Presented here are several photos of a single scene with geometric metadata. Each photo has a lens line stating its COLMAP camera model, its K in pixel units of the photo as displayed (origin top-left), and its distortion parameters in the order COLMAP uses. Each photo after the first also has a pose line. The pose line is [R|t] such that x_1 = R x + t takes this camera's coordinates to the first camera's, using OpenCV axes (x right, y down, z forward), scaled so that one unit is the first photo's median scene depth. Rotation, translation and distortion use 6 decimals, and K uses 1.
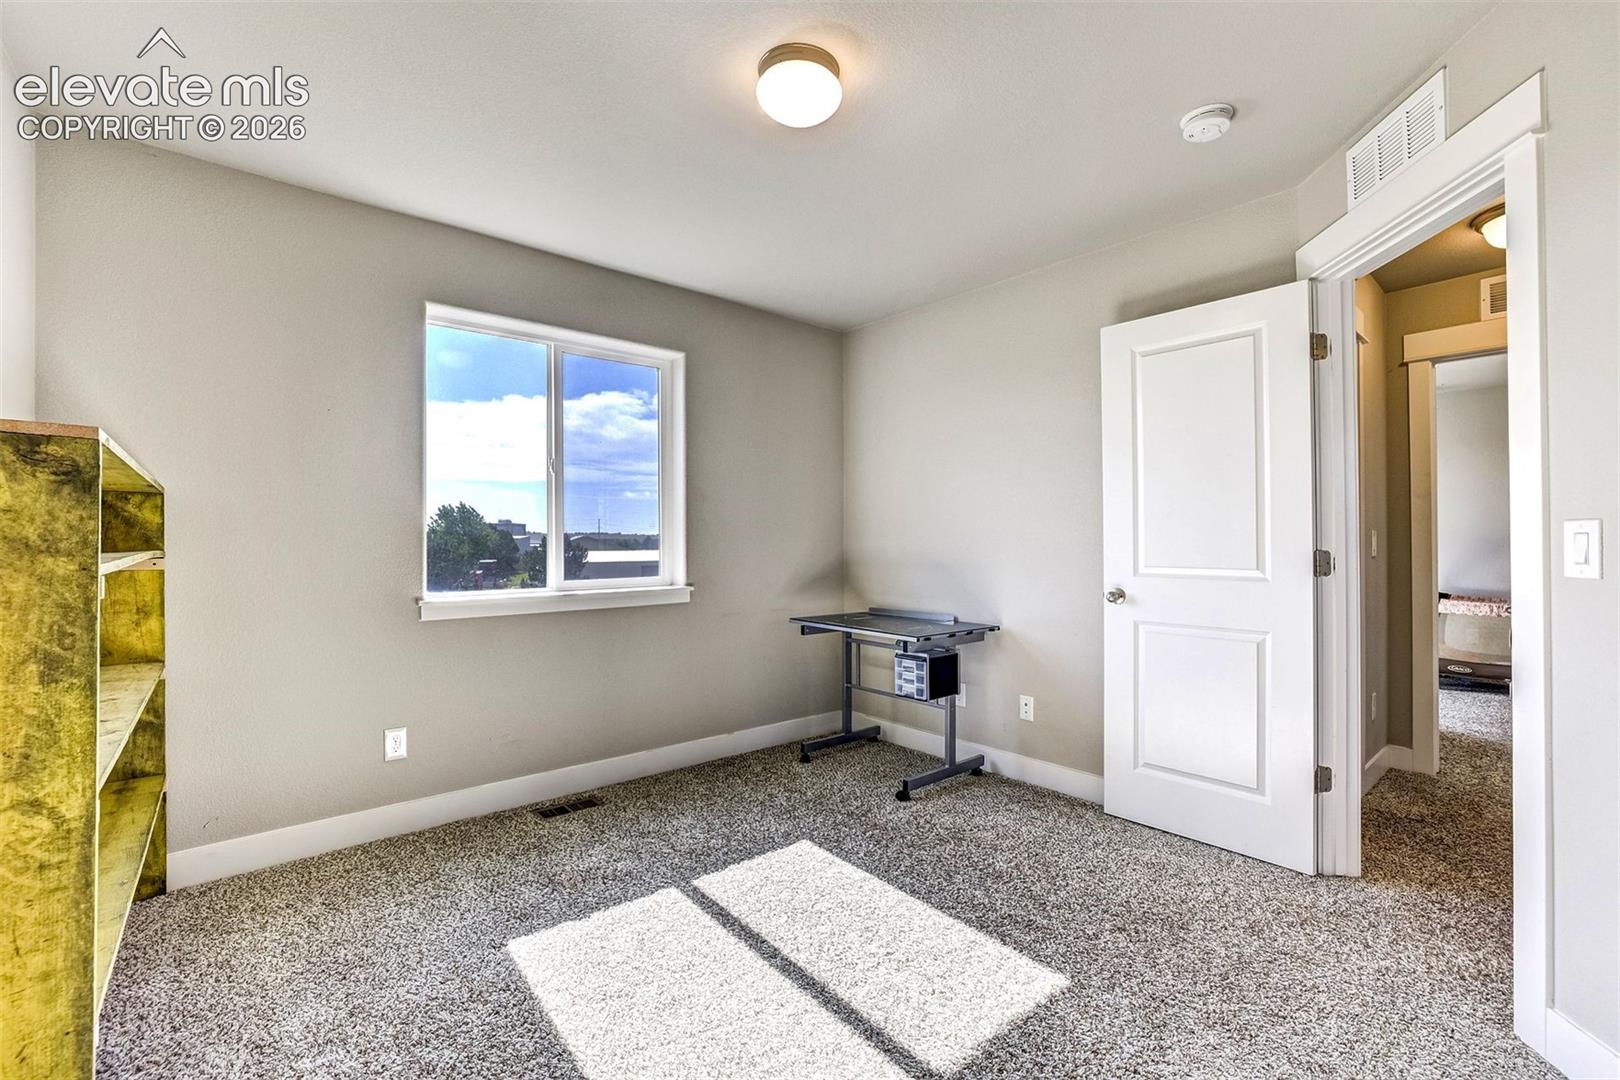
lens RADIAL K [[701.0, 0, 819.6], [0, 701.0, 547.3], [0, 0, 1]] dist [-0.030490, 0.011157]
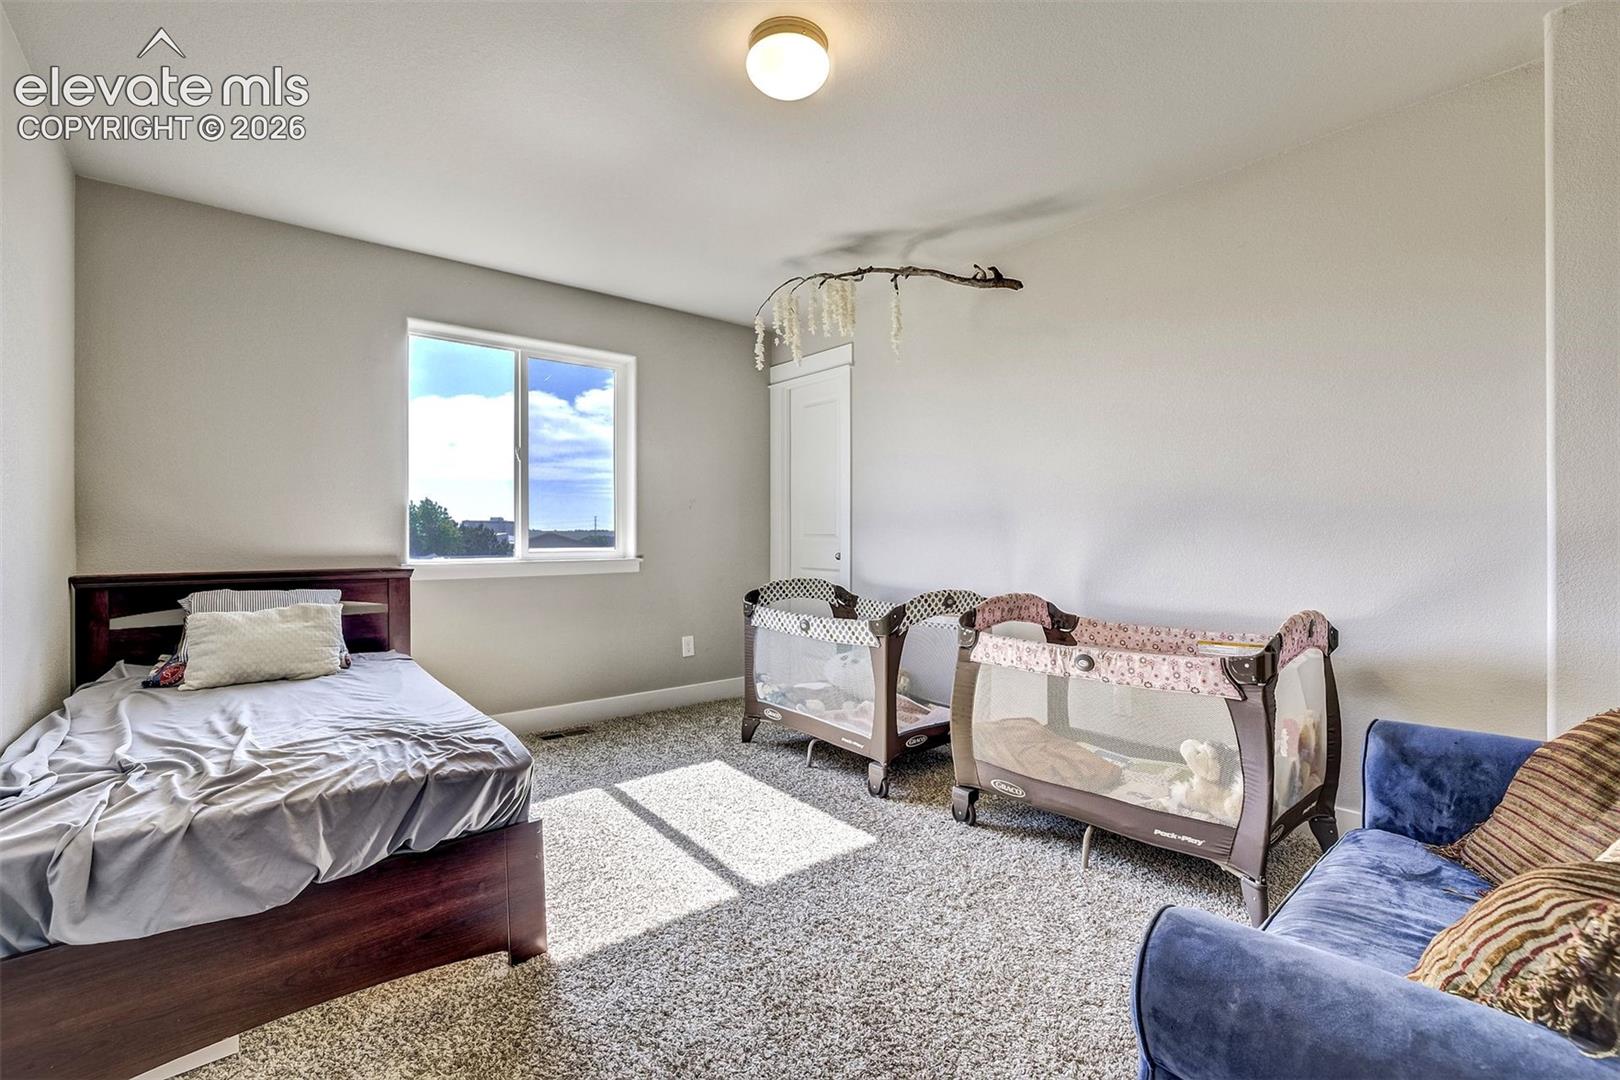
lens RADIAL K [[701.0, 0, 818.6], [0, 701.0, 534.2], [0, 0, 1]] dist [-0.030490, 0.011157]
pose [[0.999971, 0.000355, 0.007605, 0.109520], [-0.000513, 0.999785, 0.020747, -0.008350], [-0.007596, -0.020750, 0.999756, -0.171013]]
